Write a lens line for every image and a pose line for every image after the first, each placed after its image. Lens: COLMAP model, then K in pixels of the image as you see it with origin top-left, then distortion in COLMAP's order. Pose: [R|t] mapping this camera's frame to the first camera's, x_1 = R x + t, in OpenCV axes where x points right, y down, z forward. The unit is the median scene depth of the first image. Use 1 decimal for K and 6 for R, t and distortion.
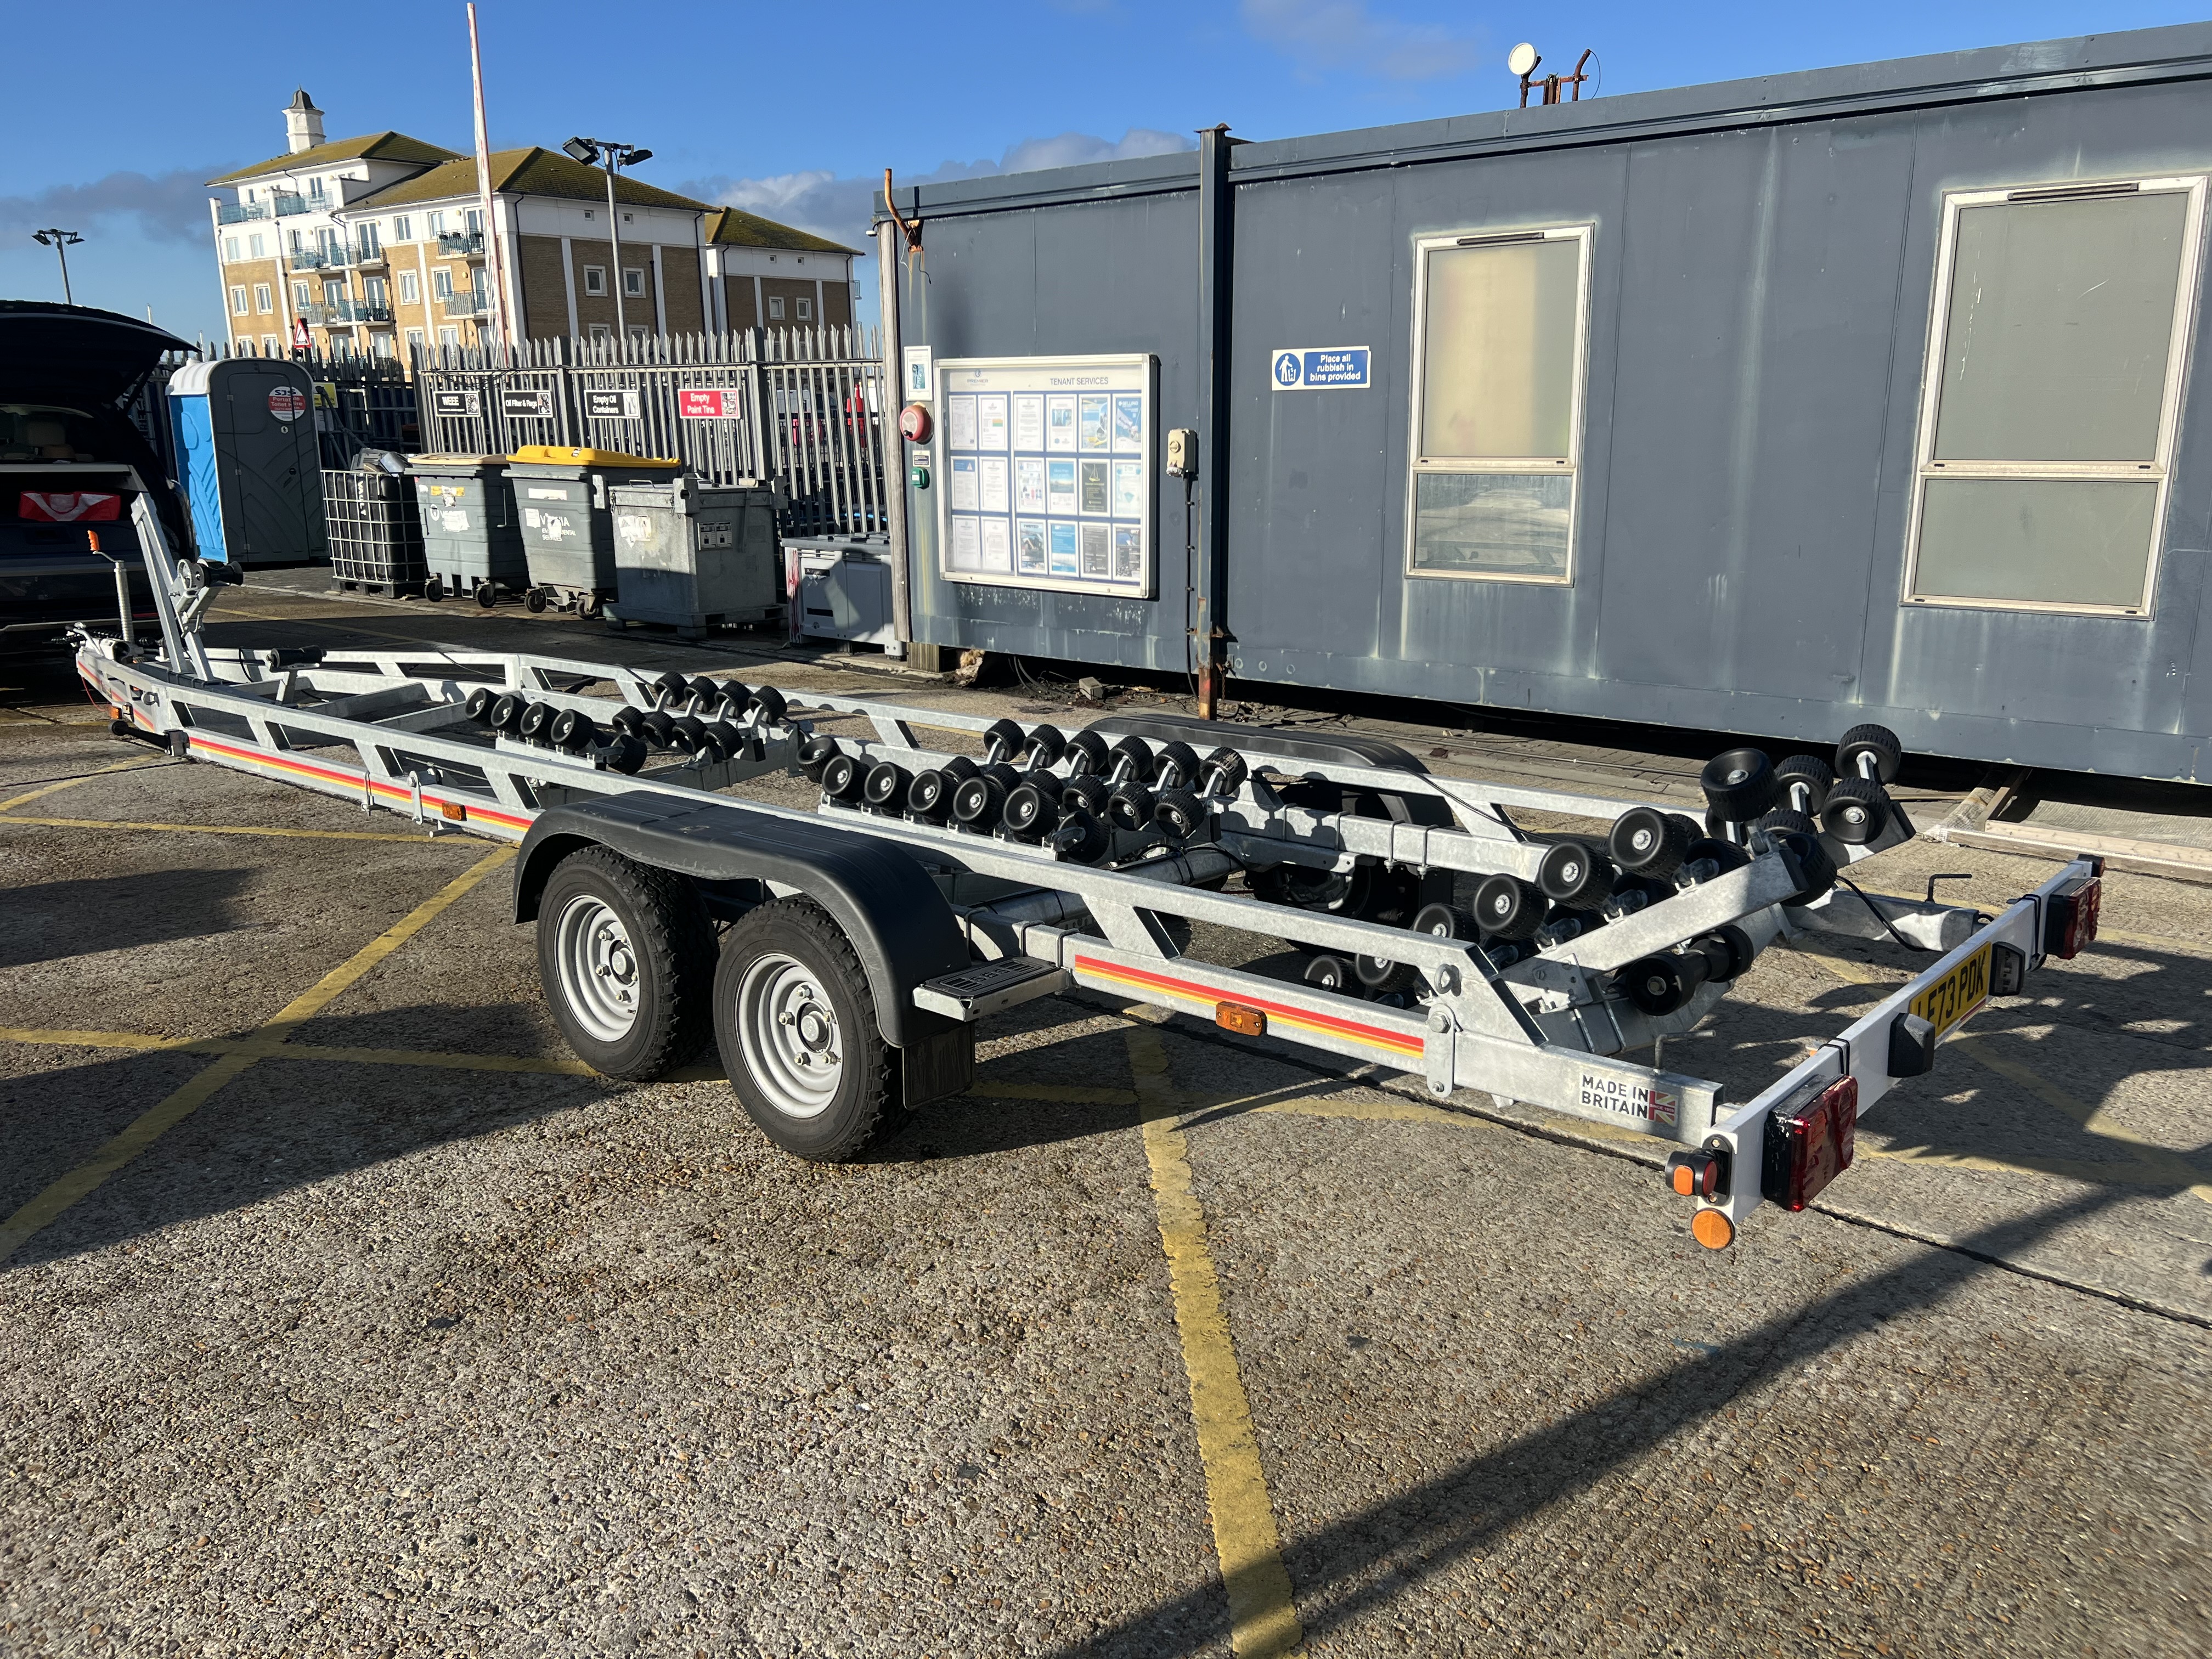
lens RADIAL K [[1679.0, 0, 1107.4], [0, 1679.0, 830.4], [0, 0, 1]] dist [0.033292, -0.026395]
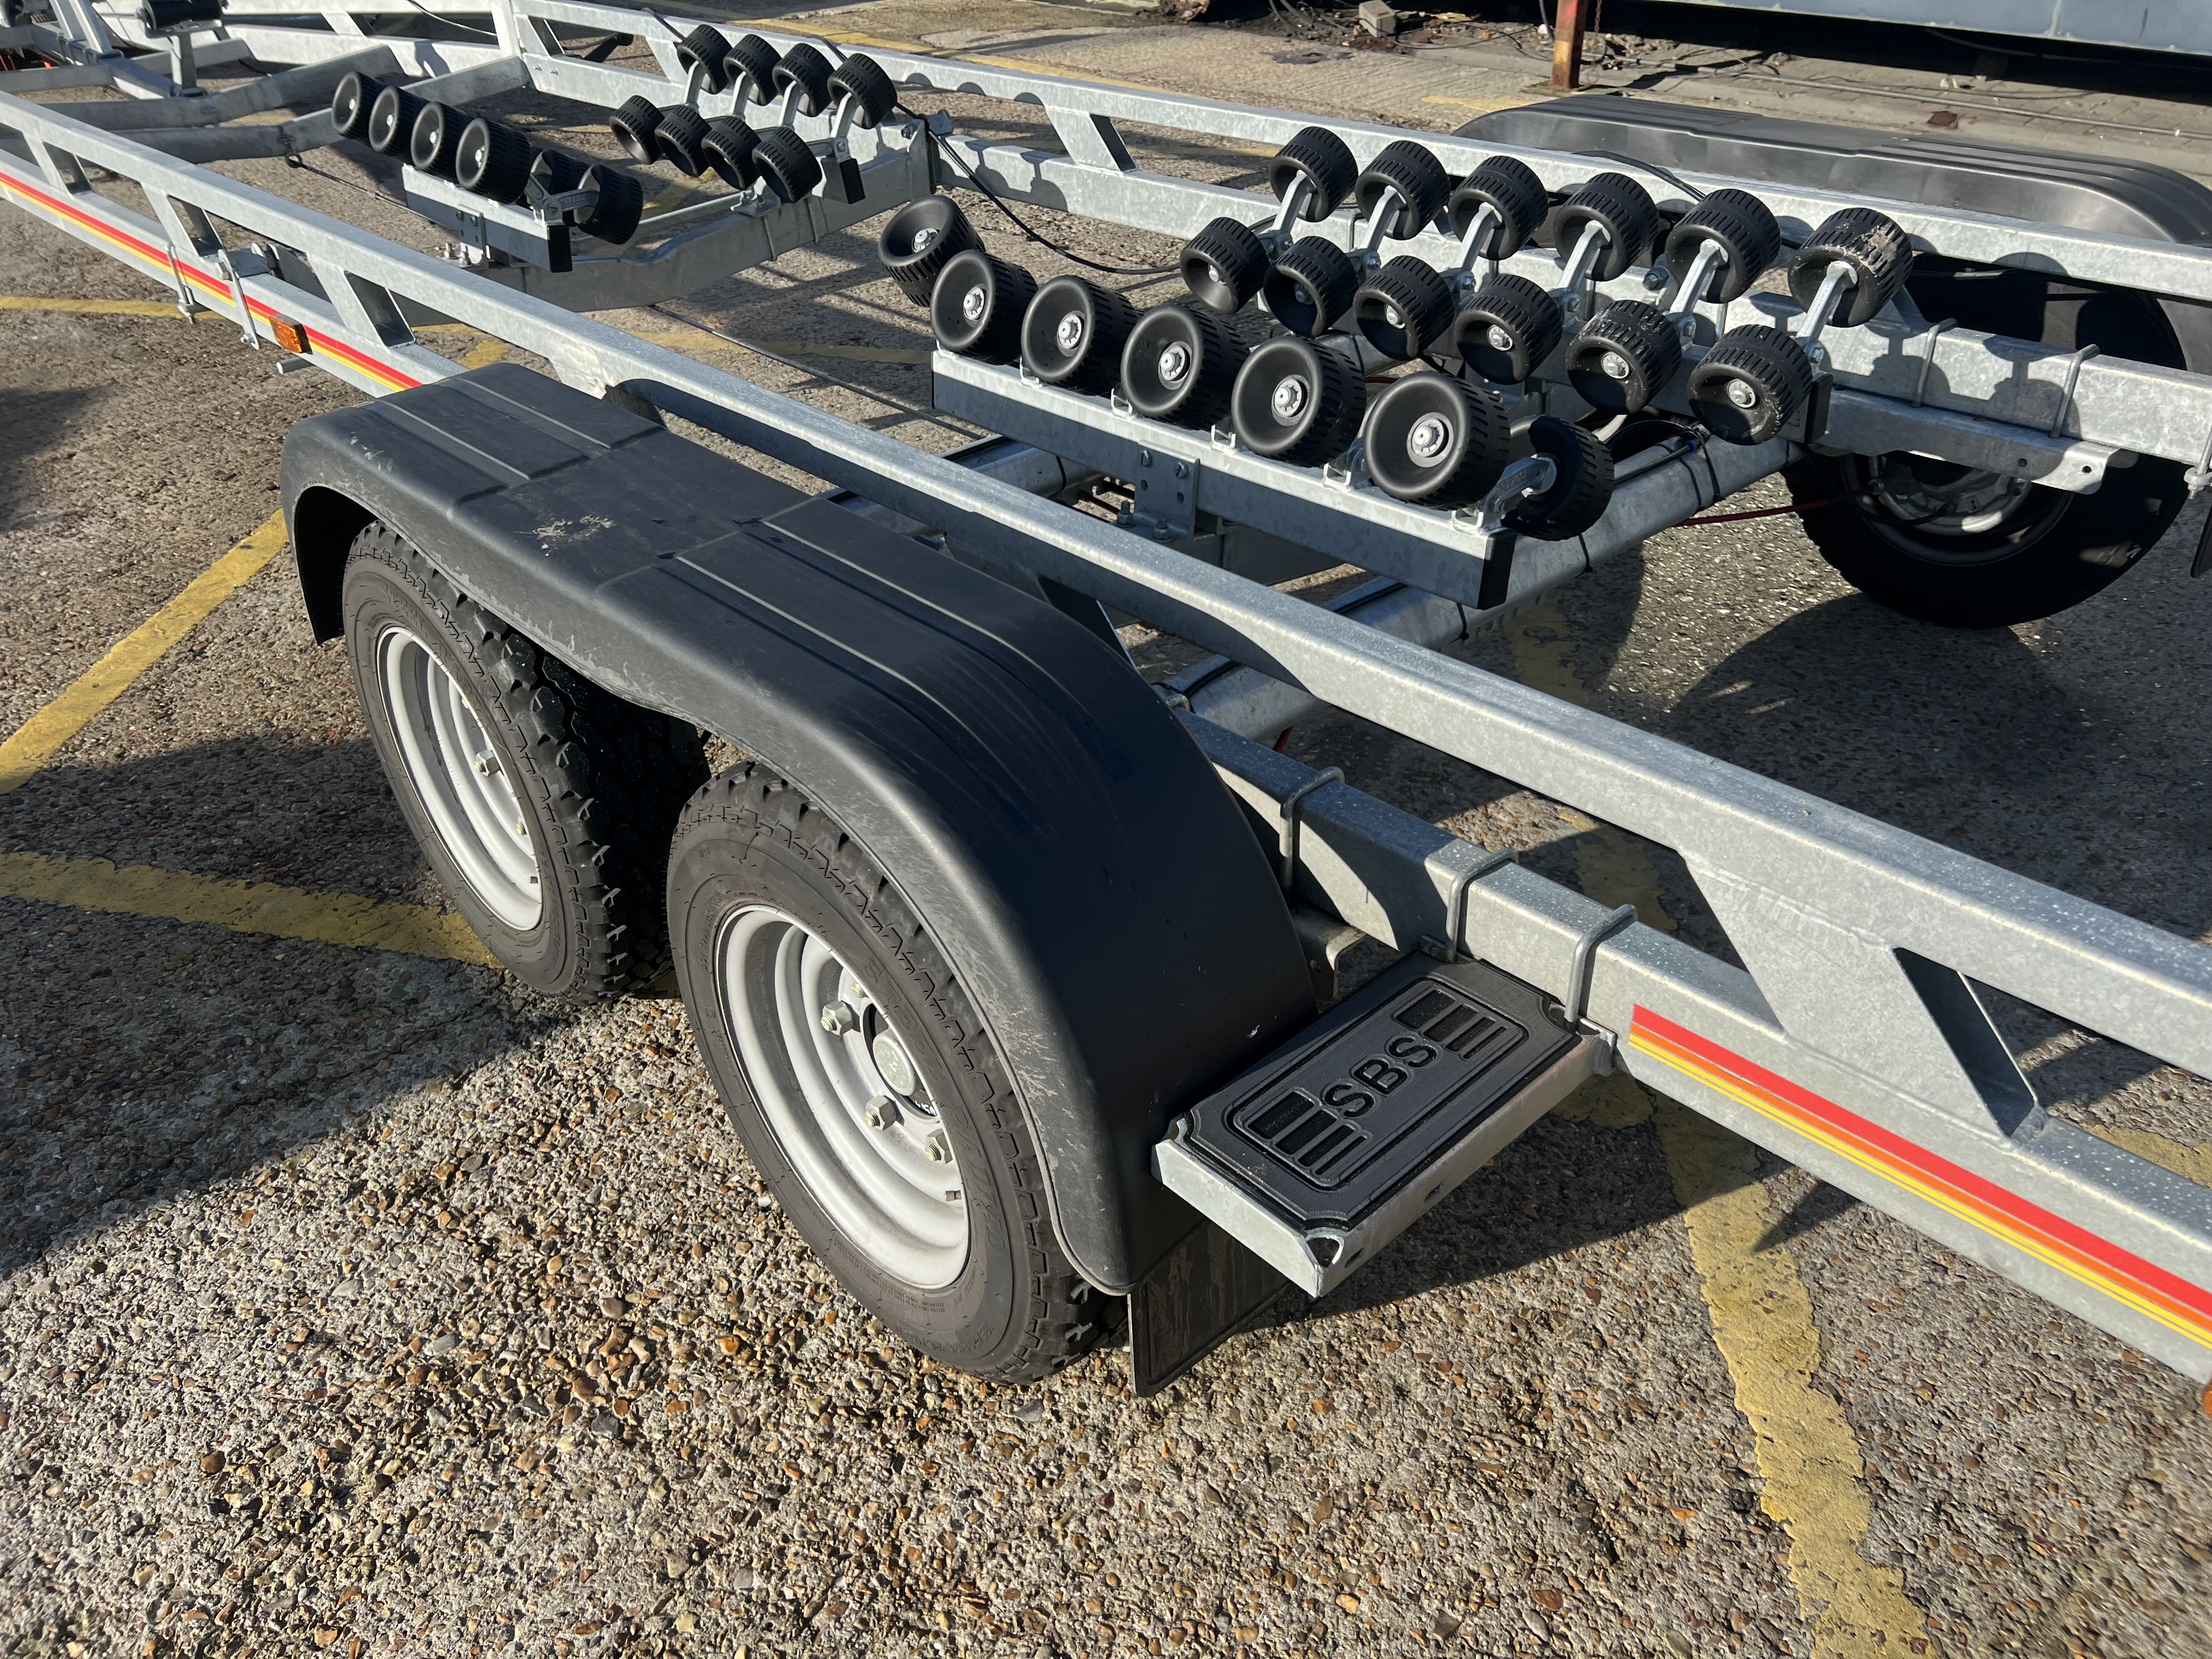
lens RADIAL K [[1679.0, 0, 1132.8], [0, 1679.0, 851.8], [0, 0, 1]] dist [0.033292, -0.026395]
pose [[0.994047, 0.023249, -0.106445, -0.060125], [0.017941, 0.928704, 0.370388, -0.057530], [0.107467, -0.370093, 0.922758, 0.500024]]
